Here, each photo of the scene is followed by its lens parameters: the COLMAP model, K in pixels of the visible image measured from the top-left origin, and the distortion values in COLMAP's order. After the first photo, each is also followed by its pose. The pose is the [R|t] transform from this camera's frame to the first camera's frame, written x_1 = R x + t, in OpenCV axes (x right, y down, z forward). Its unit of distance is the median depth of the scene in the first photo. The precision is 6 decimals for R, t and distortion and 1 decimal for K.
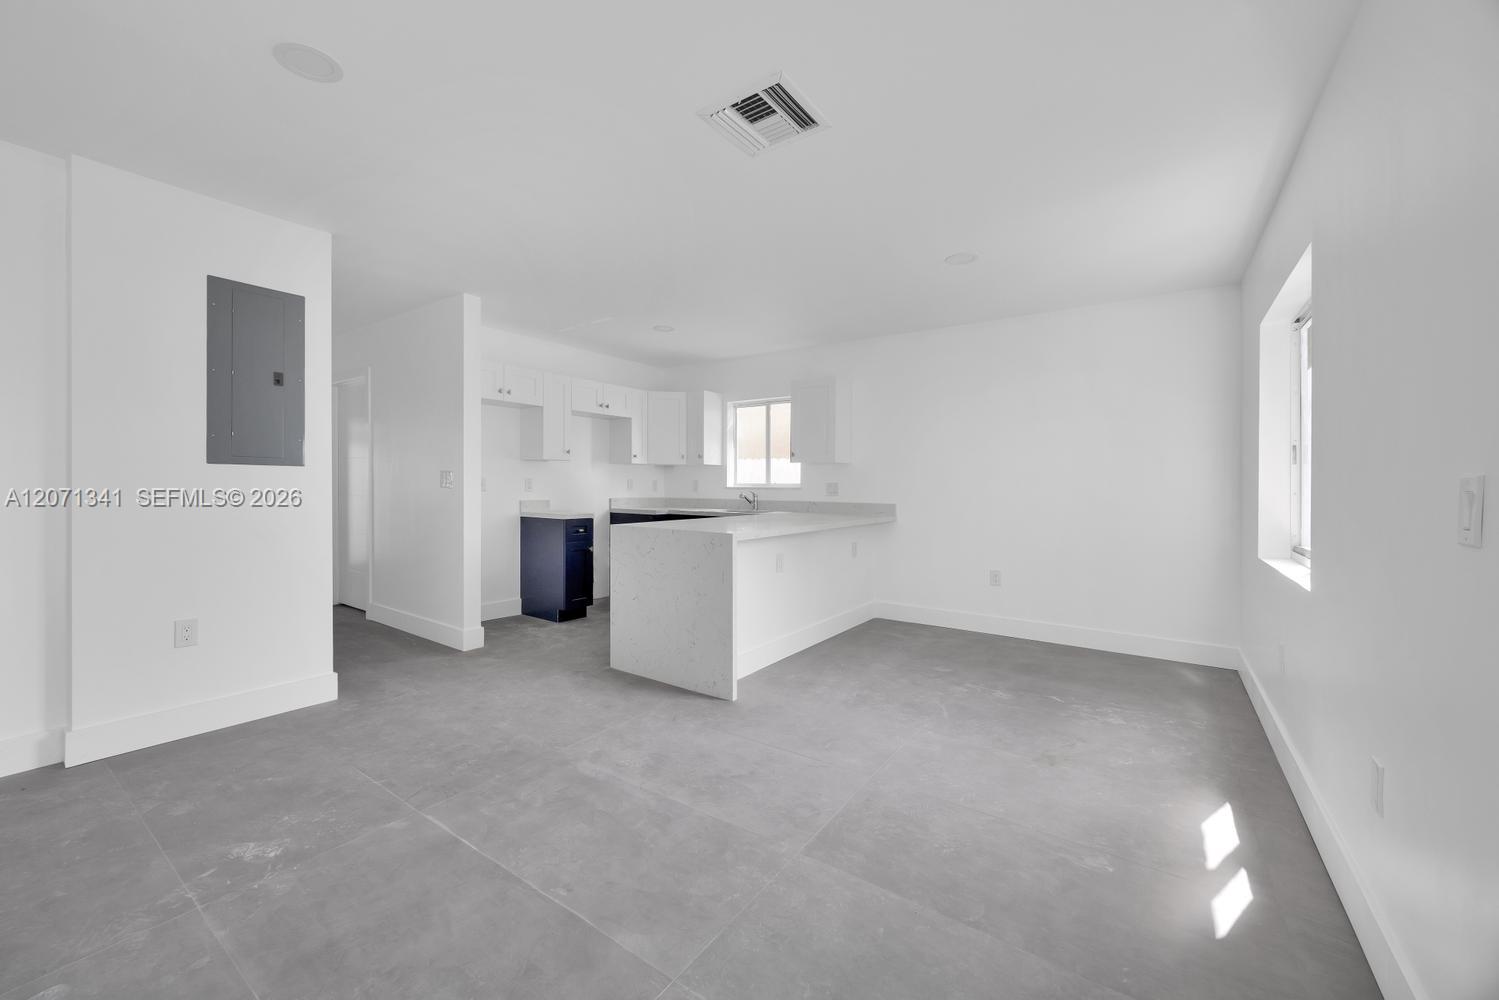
lens RADIAL K [[574.0, 0, 720.6], [0, 574.0, 484.6], [0, 0, 1]] dist [0.002711, 0.000227]
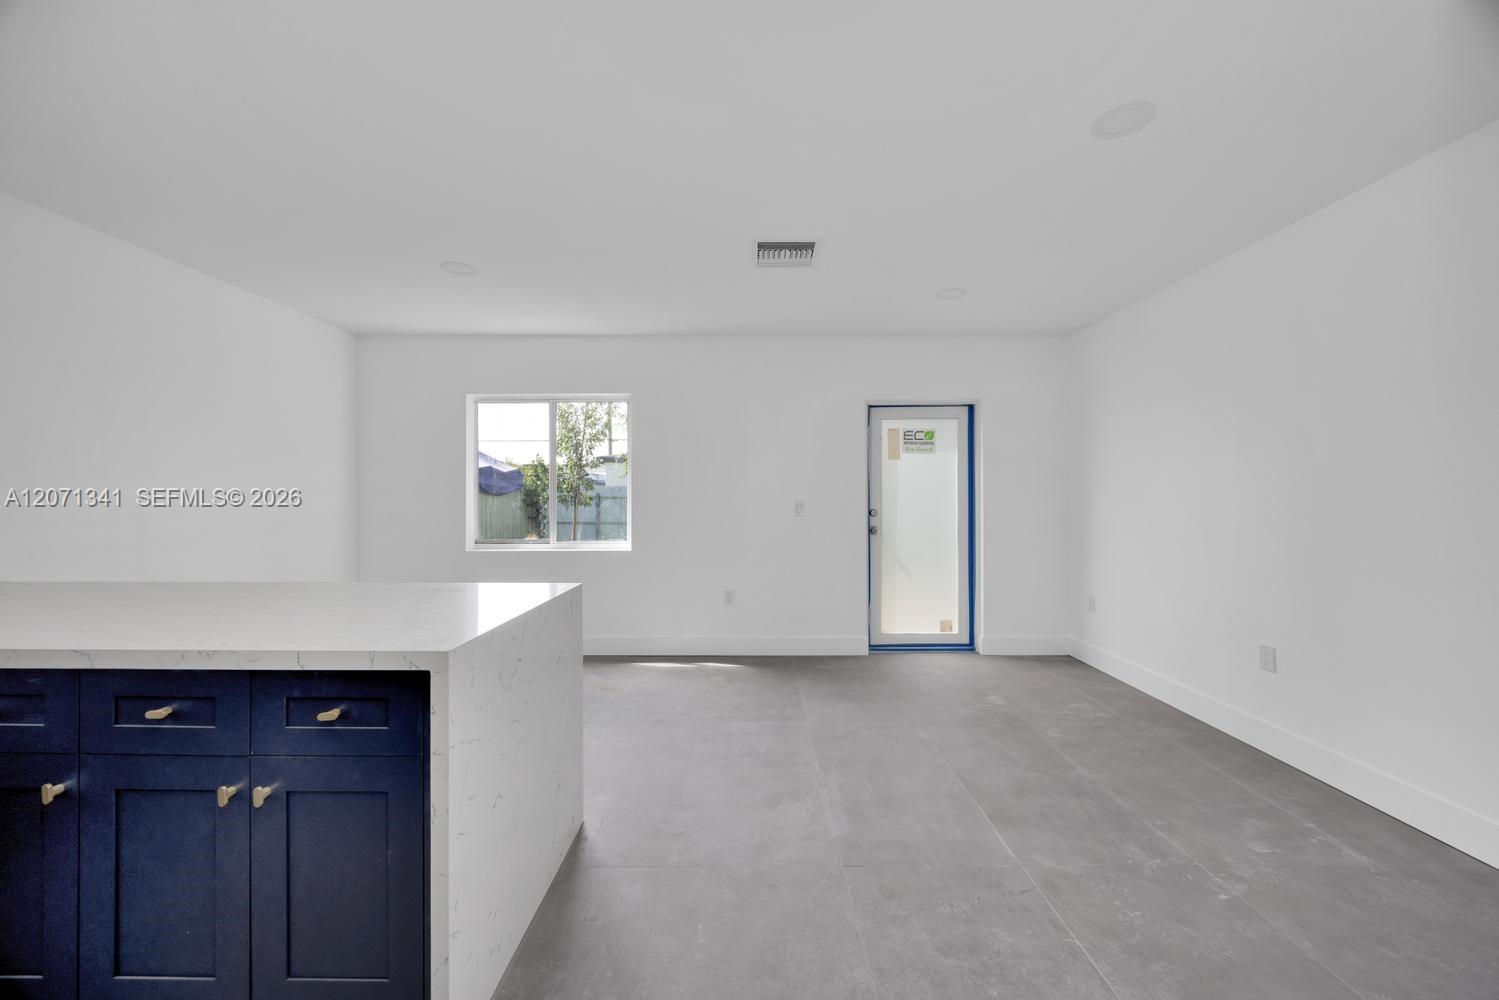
lens RADIAL K [[574.0, 0, 742.2], [0, 574.0, 498.9], [0, 0, 1]] dist [0.002711, 0.000227]
pose [[-0.579971, -0.012877, 0.814535, -0.887306], [-0.002314, 0.999897, 0.014160, -0.040072], [-0.814634, 0.006328, -0.579941, 1.667011]]
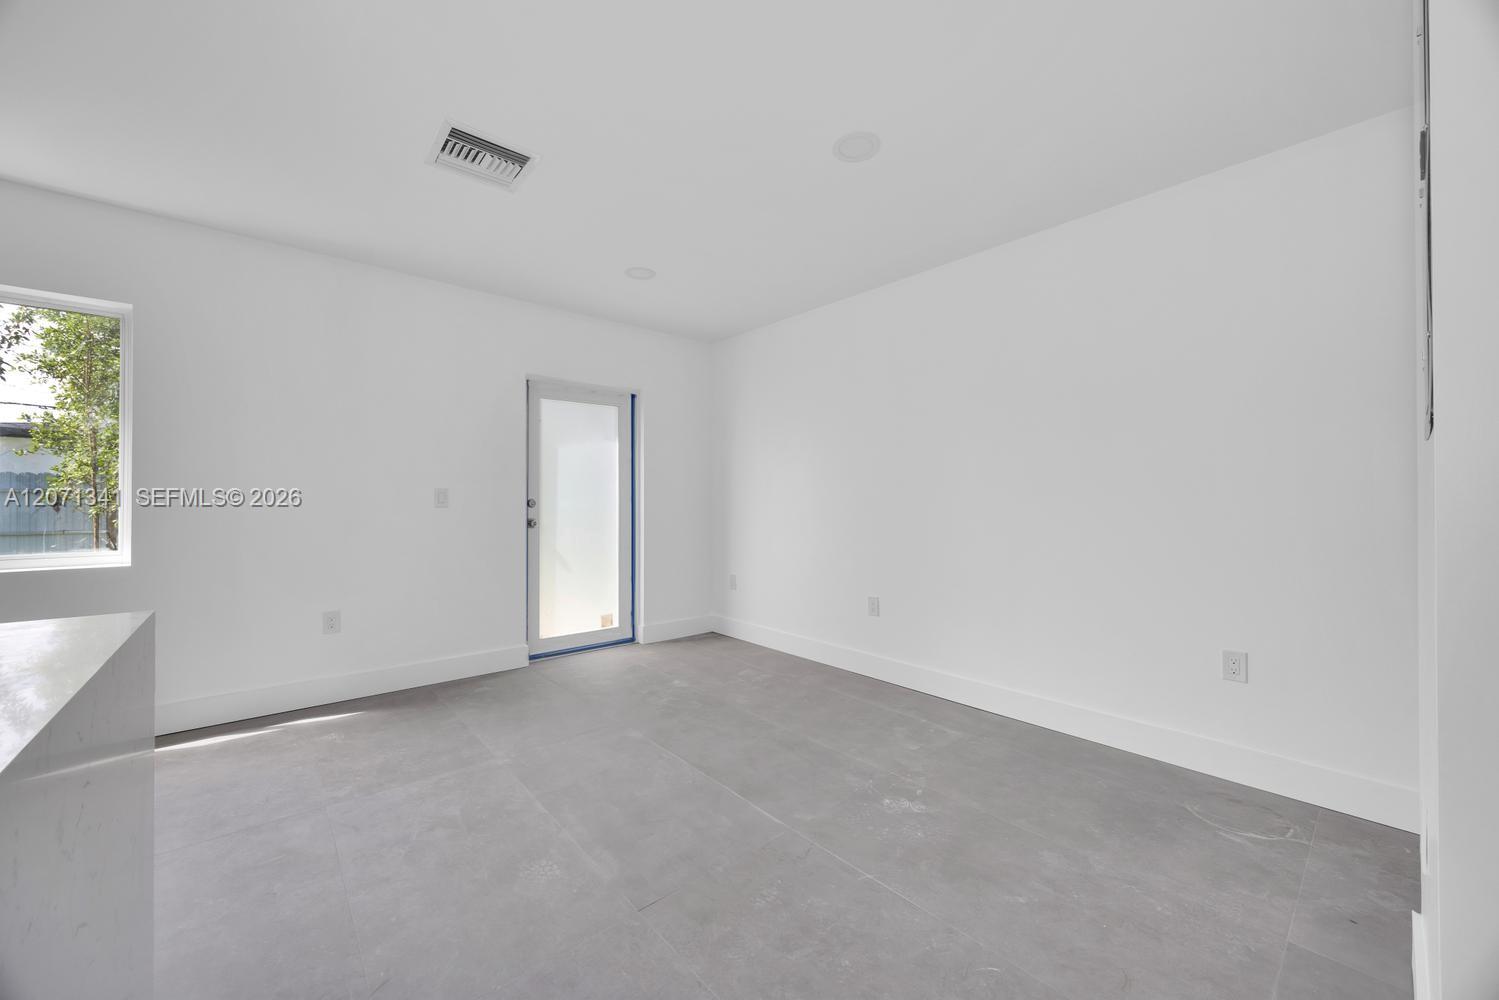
lens RADIAL K [[574.0, 0, 751.7], [0, 574.0, 499.5], [0, 0, 1]] dist [0.002711, 0.000227]
pose [[-0.974699, -0.012193, 0.223187, -0.581821], [-0.011957, 0.999926, 0.002405, 0.009967], [-0.223199, -0.000325, -0.974773, 1.704586]]
